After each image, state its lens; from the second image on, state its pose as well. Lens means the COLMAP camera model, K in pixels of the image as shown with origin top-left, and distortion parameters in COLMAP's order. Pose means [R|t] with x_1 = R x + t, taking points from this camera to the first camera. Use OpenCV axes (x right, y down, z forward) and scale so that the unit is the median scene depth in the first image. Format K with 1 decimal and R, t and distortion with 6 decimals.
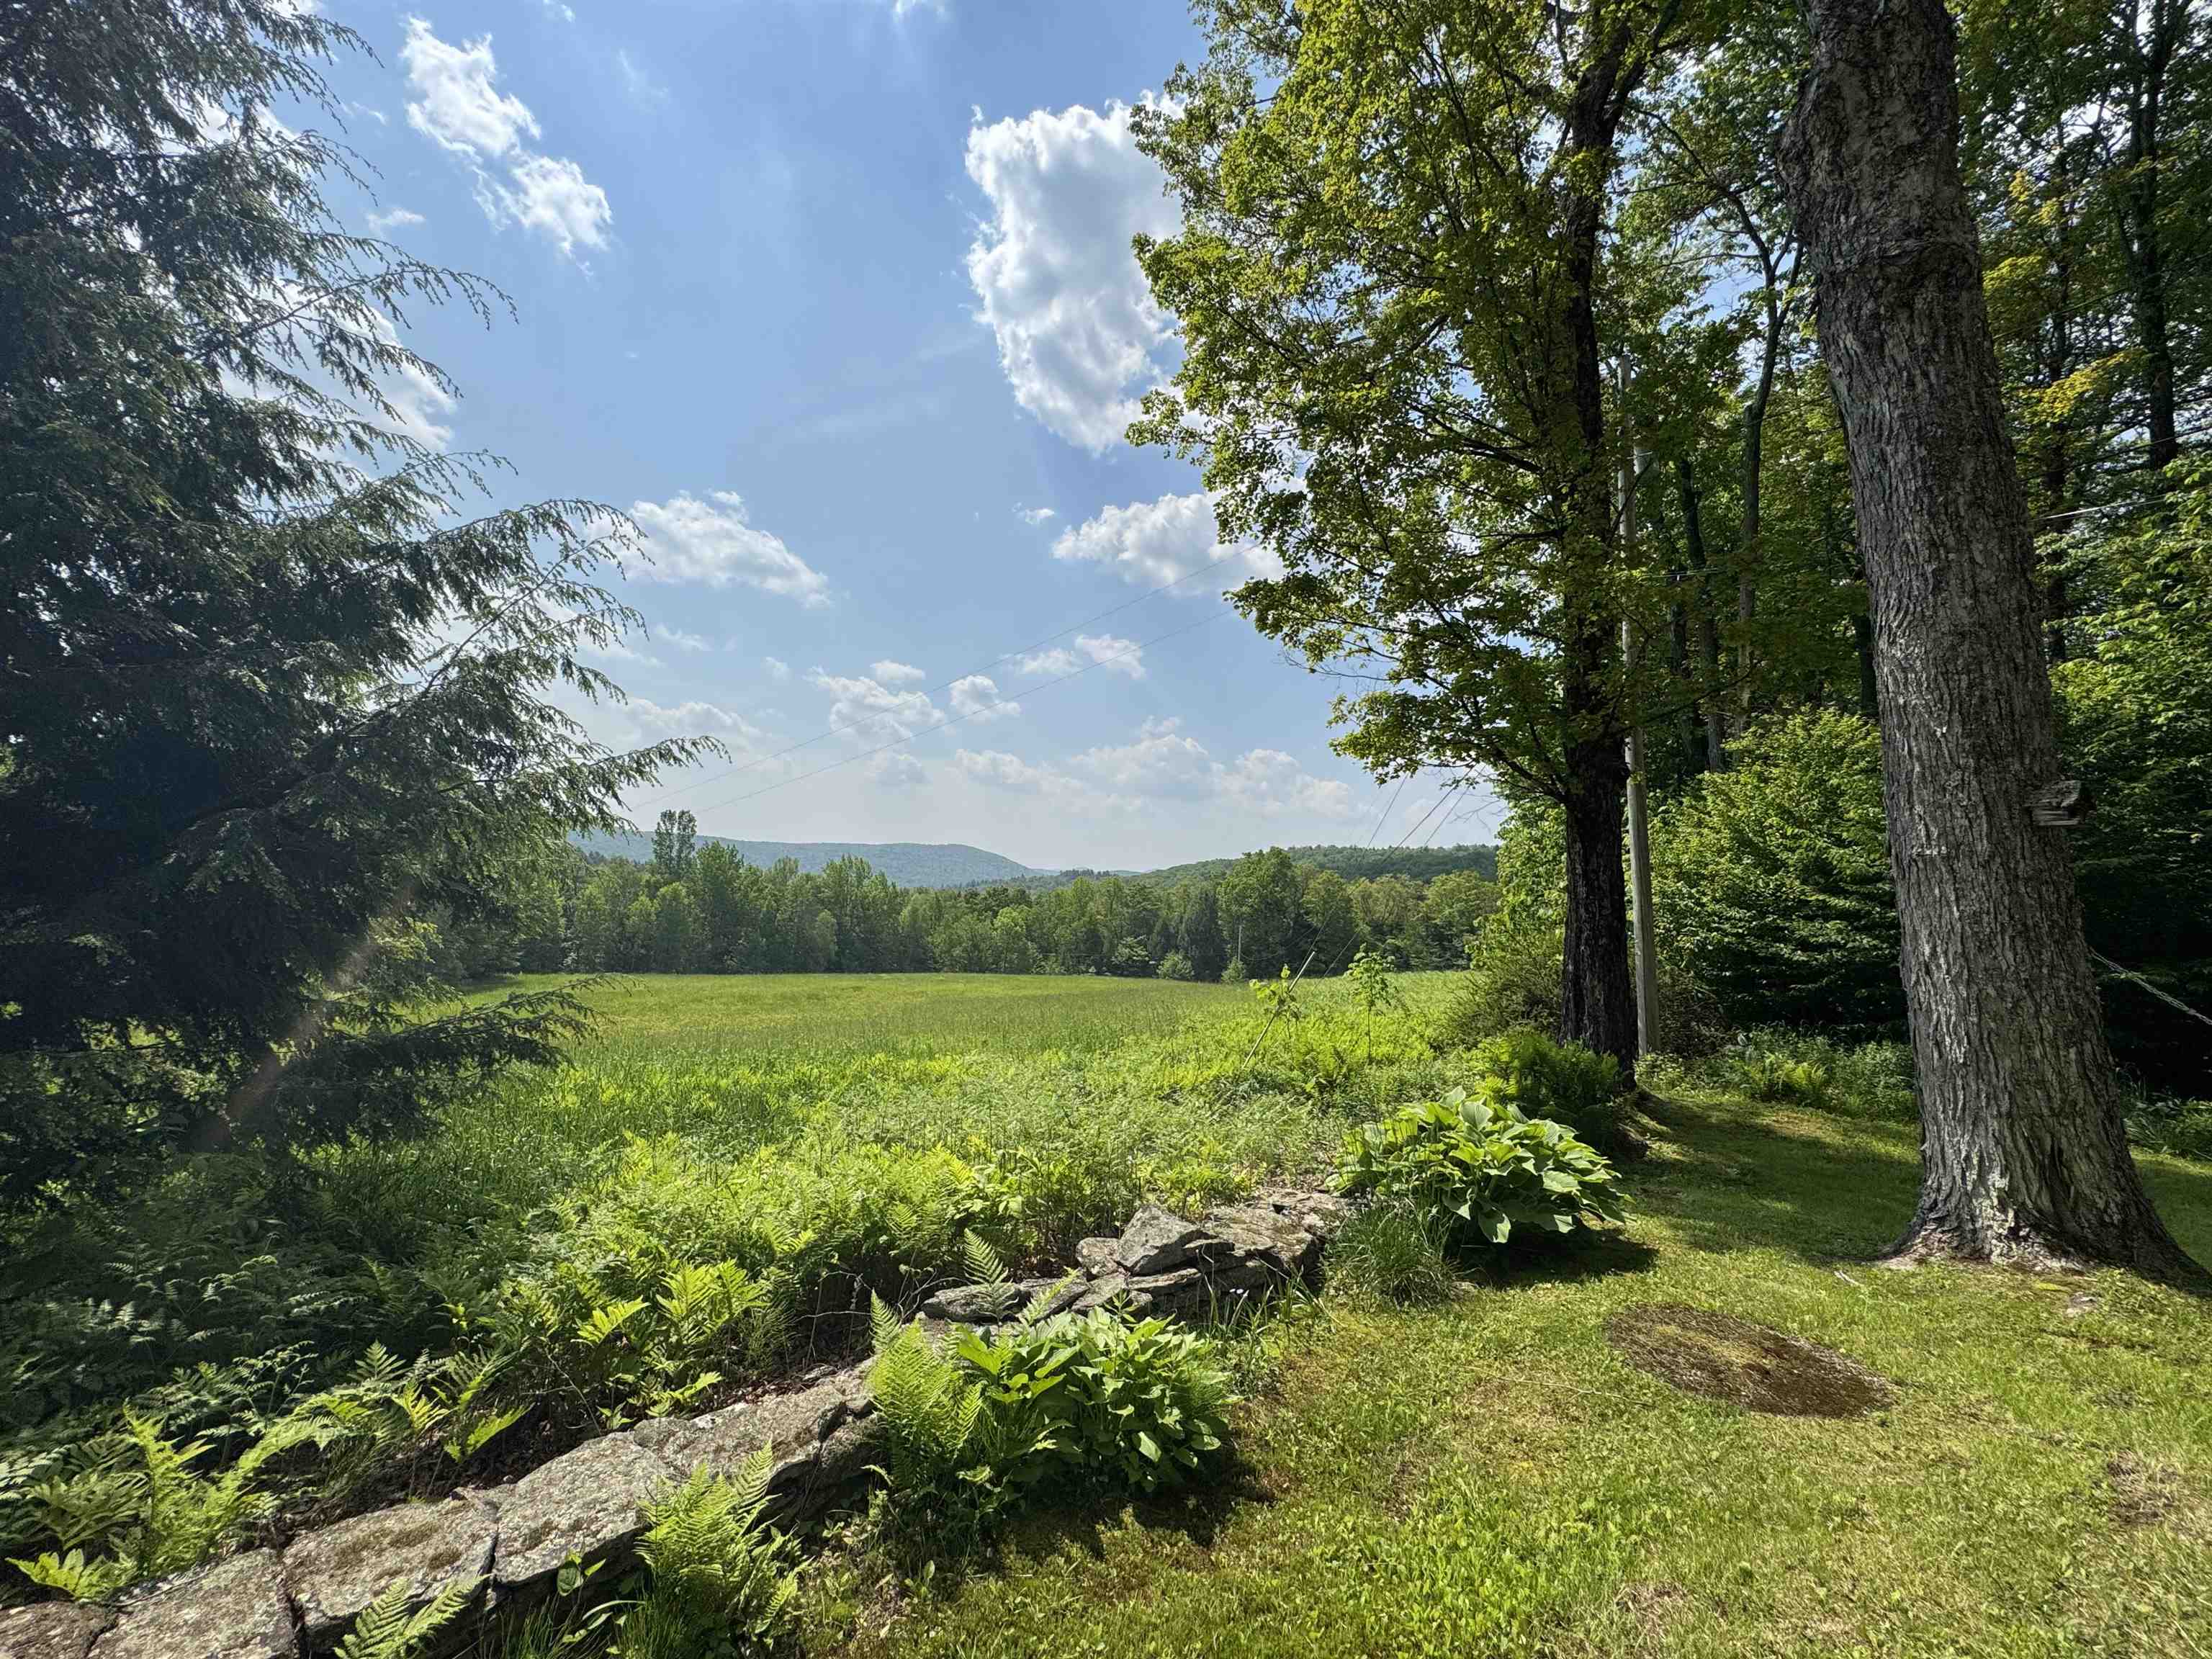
lens RADIAL K [[881.8, 0, 1110.7], [0, 881.8, 825.2], [0, 0, 1]] dist [-0.001010, -0.000140]
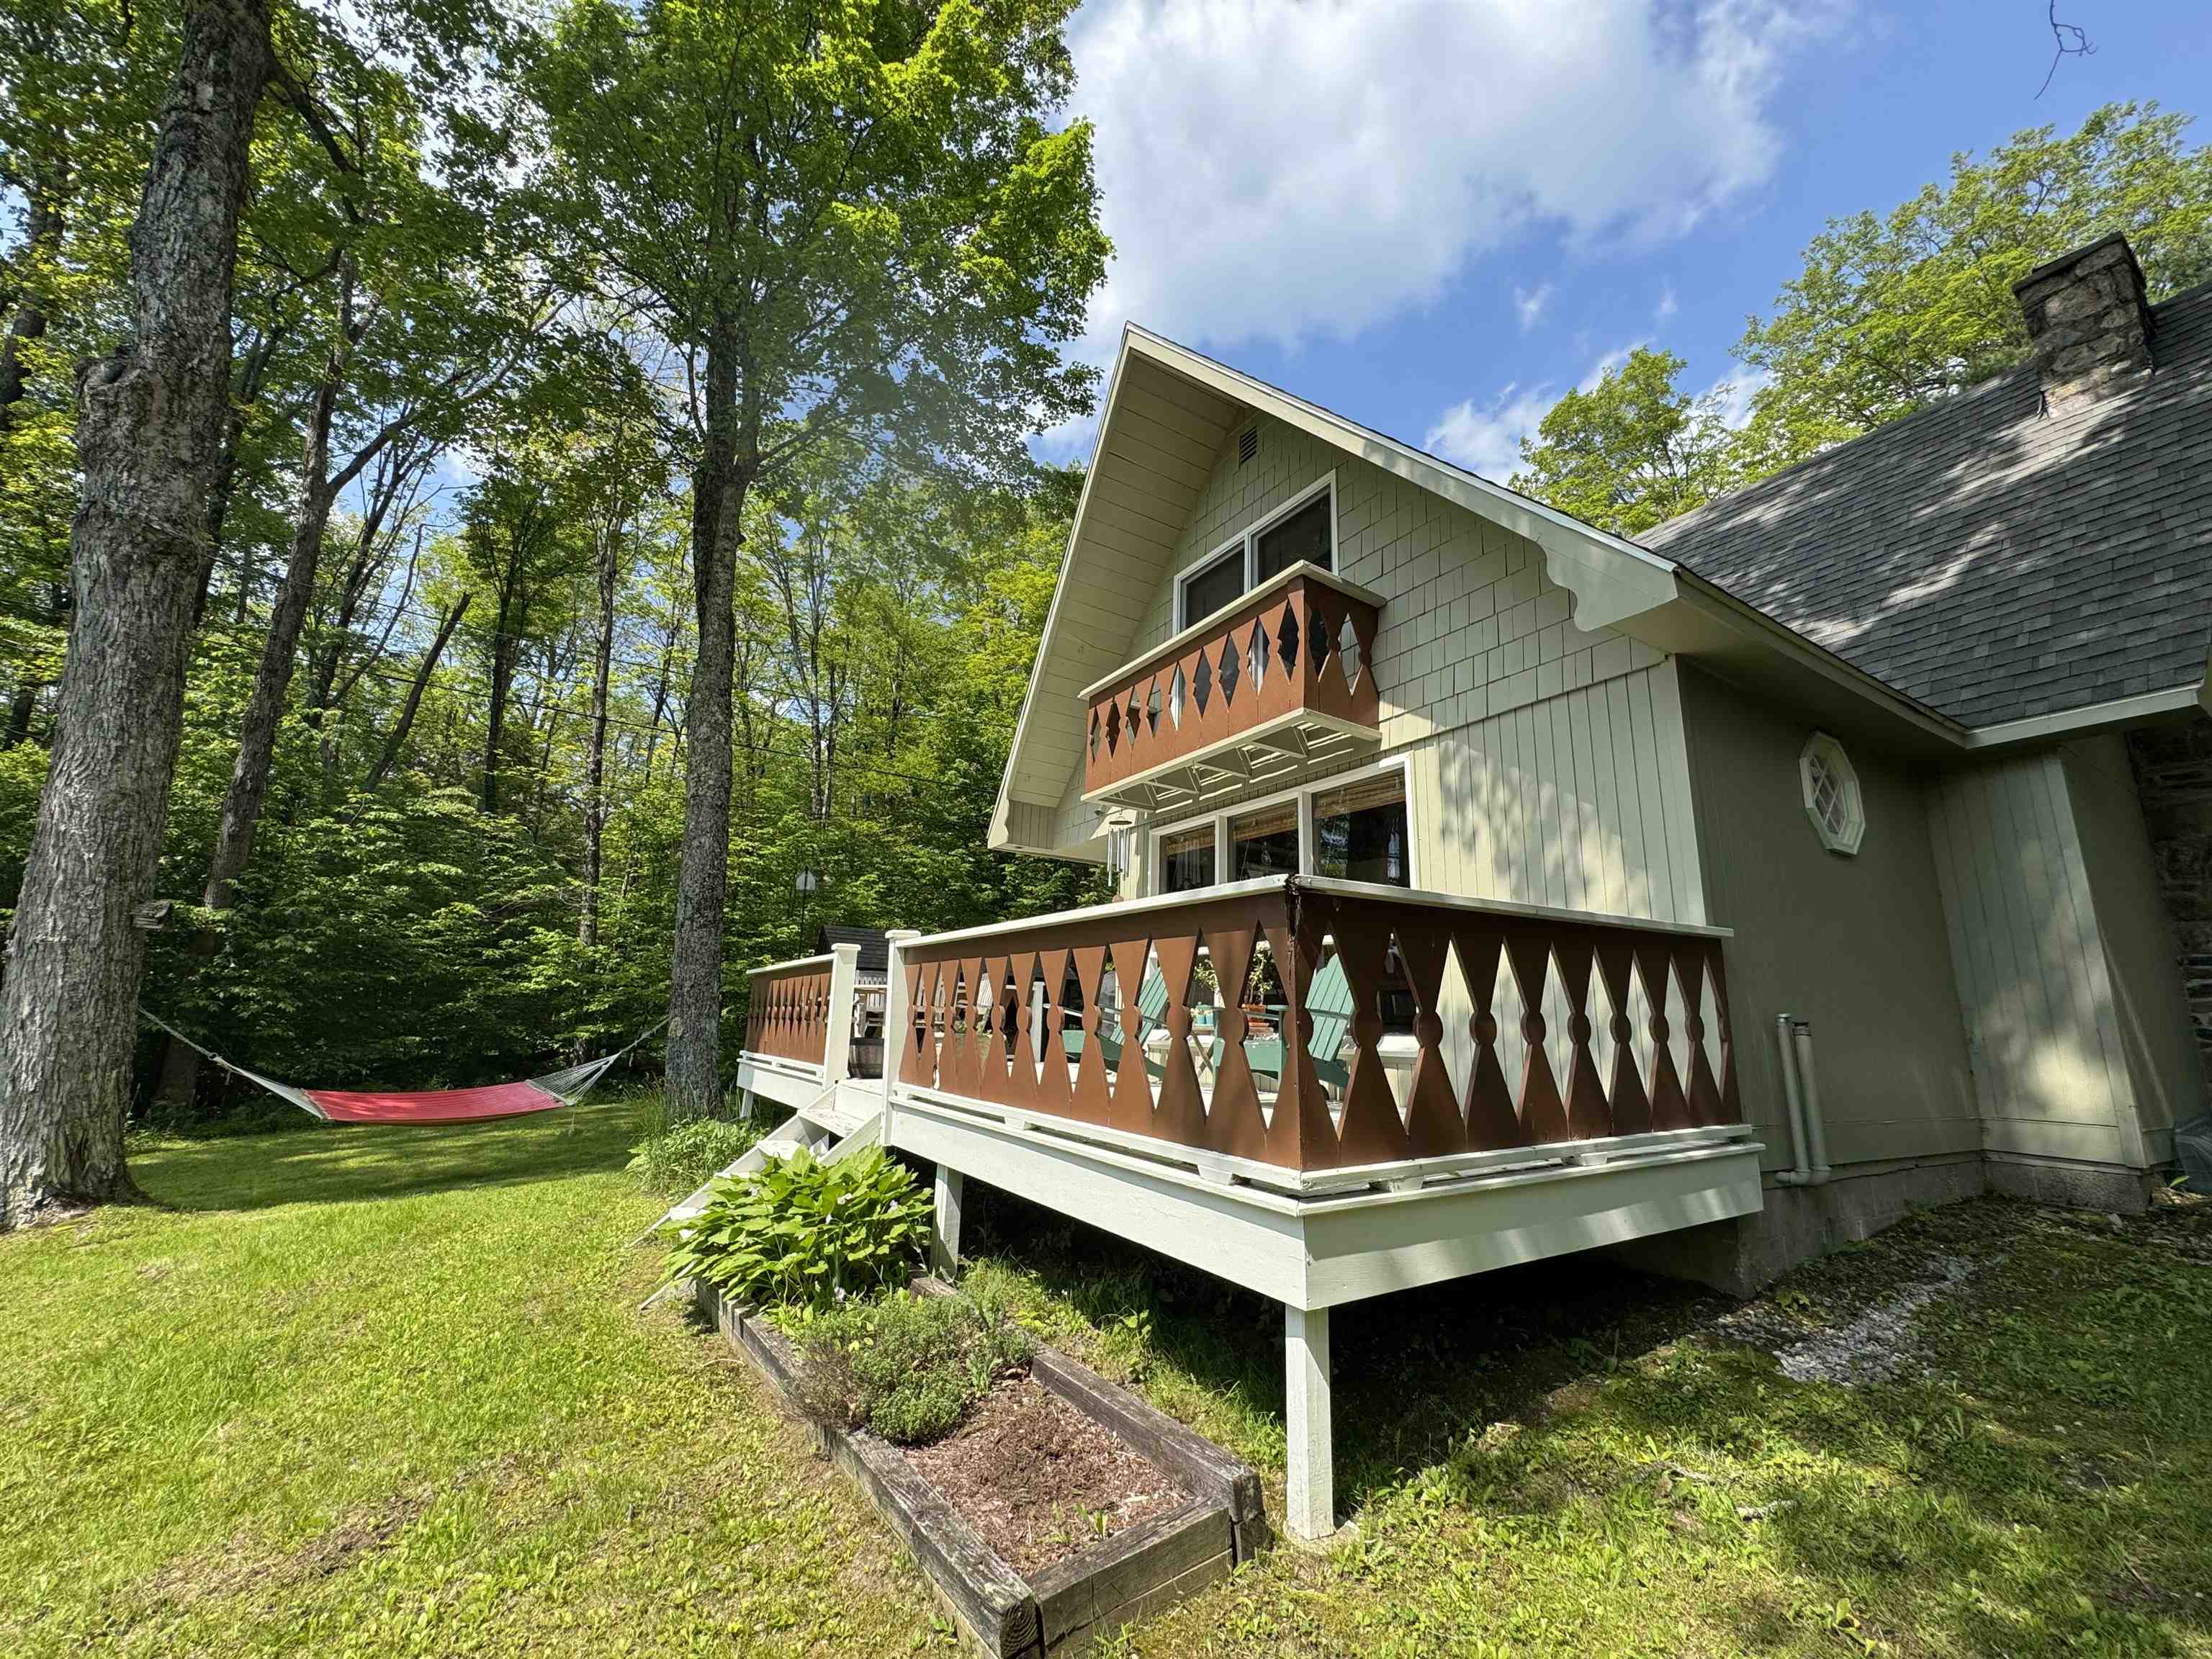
lens RADIAL K [[881.8, 0, 1098.7], [0, 881.8, 833.3], [0, 0, 1]] dist [-0.001010, -0.000140]
pose [[-0.193004, 0.155484, 0.968800, -0.797888], [-0.107935, 0.978008, -0.178464, -0.066455], [-0.975243, -0.139012, -0.171977, -0.367380]]
